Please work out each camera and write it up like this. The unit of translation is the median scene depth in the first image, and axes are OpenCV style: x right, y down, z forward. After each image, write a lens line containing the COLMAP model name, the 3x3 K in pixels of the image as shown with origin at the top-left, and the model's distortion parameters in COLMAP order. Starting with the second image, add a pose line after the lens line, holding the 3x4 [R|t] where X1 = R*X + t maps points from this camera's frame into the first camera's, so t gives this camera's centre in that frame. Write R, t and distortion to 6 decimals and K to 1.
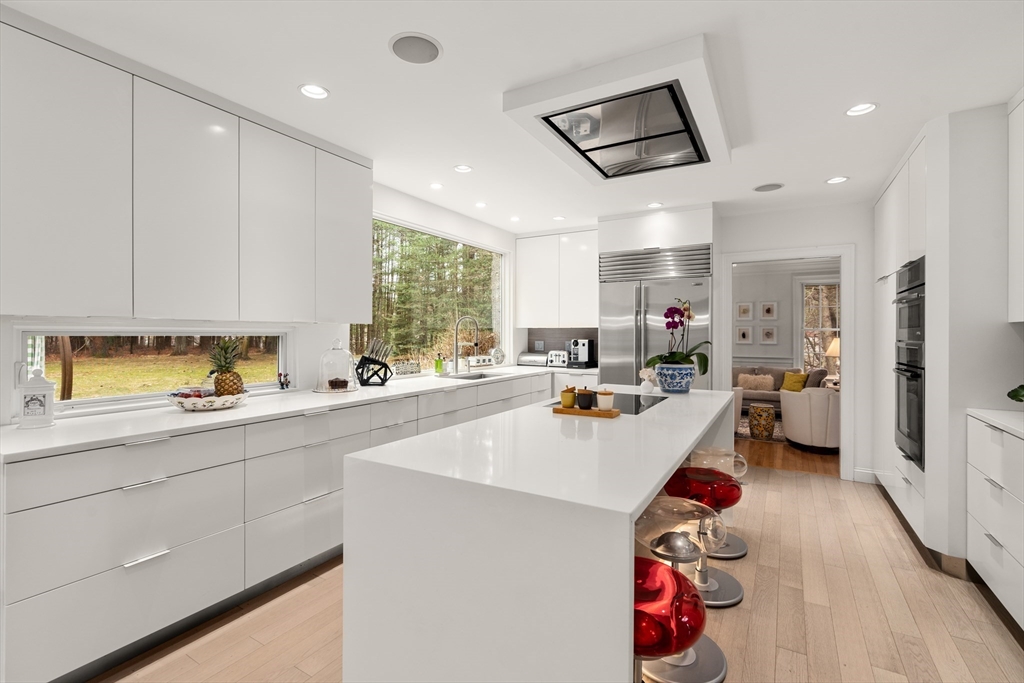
lens RADIAL K [[465.9, 0, 513.2], [0, 465.9, 331.1], [0, 0, 1]] dist [-0.011480, 0.003090]
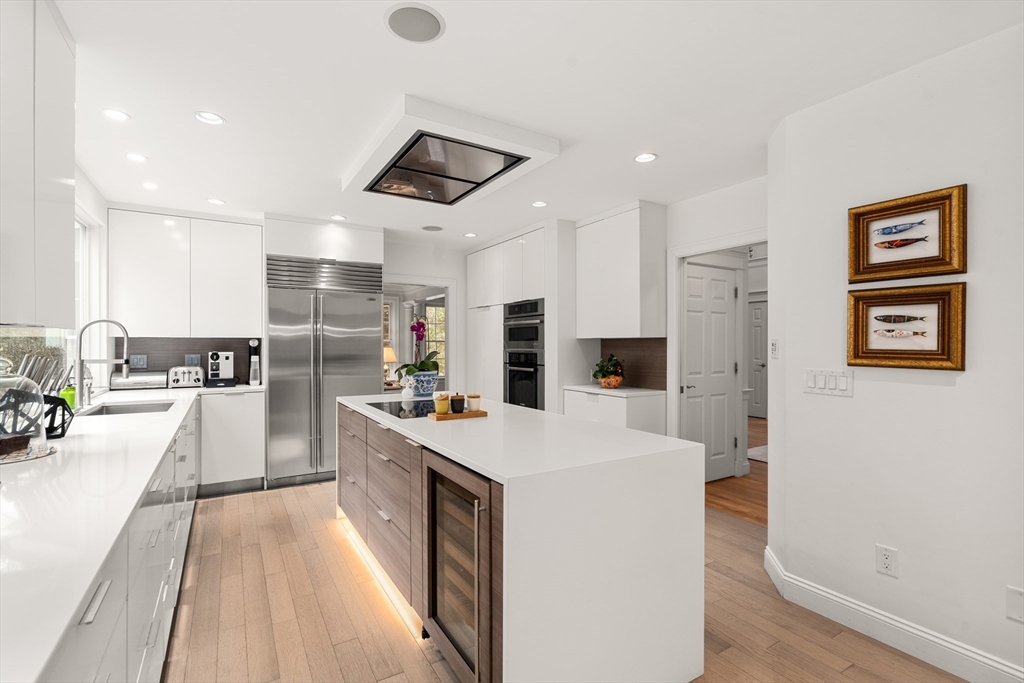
lens RADIAL K [[465.9, 0, 511.2], [0, 465.9, 346.1], [0, 0, 1]] dist [-0.011480, 0.003090]
pose [[0.478634, -0.007998, 0.877978, -0.365538], [-0.003523, 0.999933, 0.011029, -0.003302], [-0.878008, -0.008372, 0.478573, 0.165659]]
